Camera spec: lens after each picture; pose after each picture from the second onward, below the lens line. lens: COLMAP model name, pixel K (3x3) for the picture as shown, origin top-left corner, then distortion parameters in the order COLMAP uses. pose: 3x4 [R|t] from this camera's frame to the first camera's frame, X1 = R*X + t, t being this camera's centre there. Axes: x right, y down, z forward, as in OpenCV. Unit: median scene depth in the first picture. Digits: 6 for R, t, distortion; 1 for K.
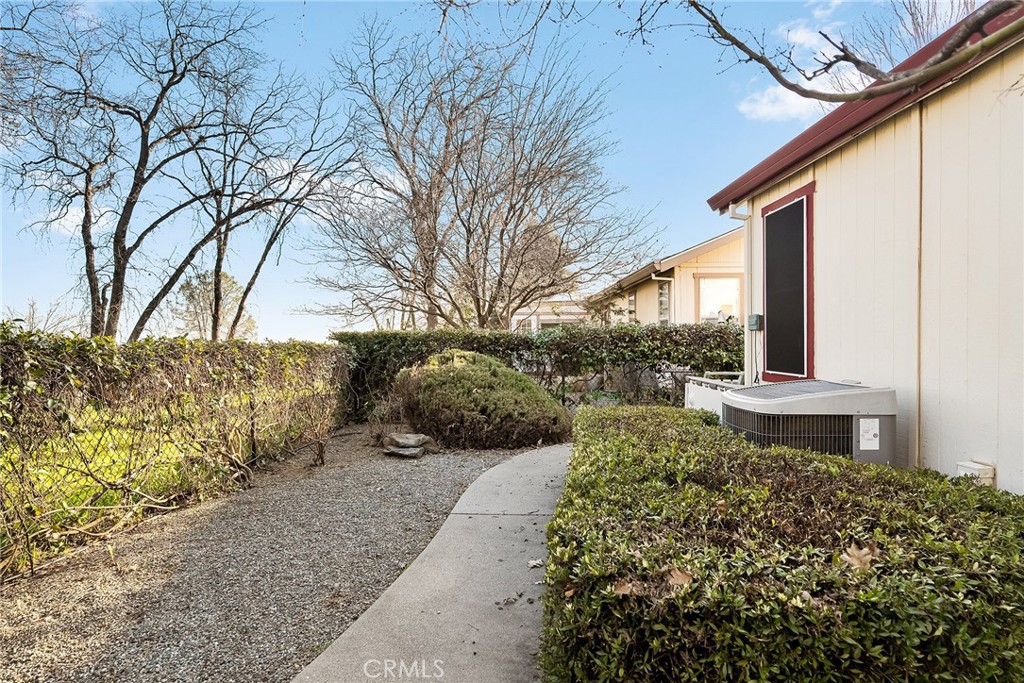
lens RADIAL K [[591.8, 0, 512.1], [0, 591.8, 337.6], [0, 0, 1]] dist [-0.000102, -0.000186]
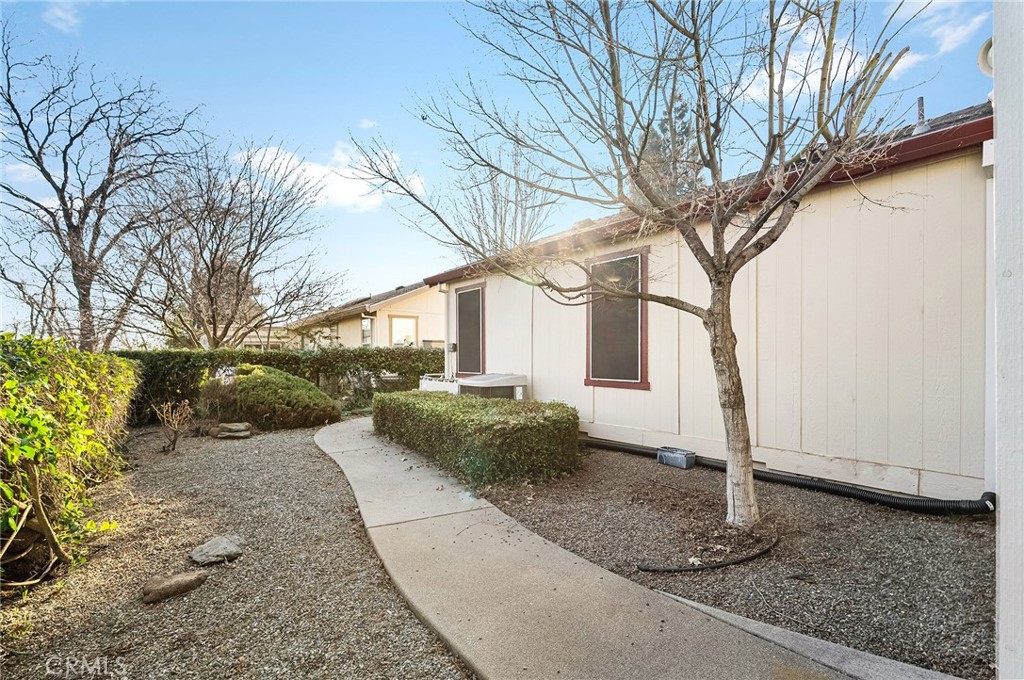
lens RADIAL K [[454.1, 0, 512.0], [0, 454.1, 348.4], [0, 0, 1]] dist [-0.000010, -0.000030]
pose [[0.786034, 0.009952, 0.618104, -0.316458], [0.000580, 0.999858, -0.016836, 0.002900], [-0.618184, 0.013592, 0.785916, -0.257449]]
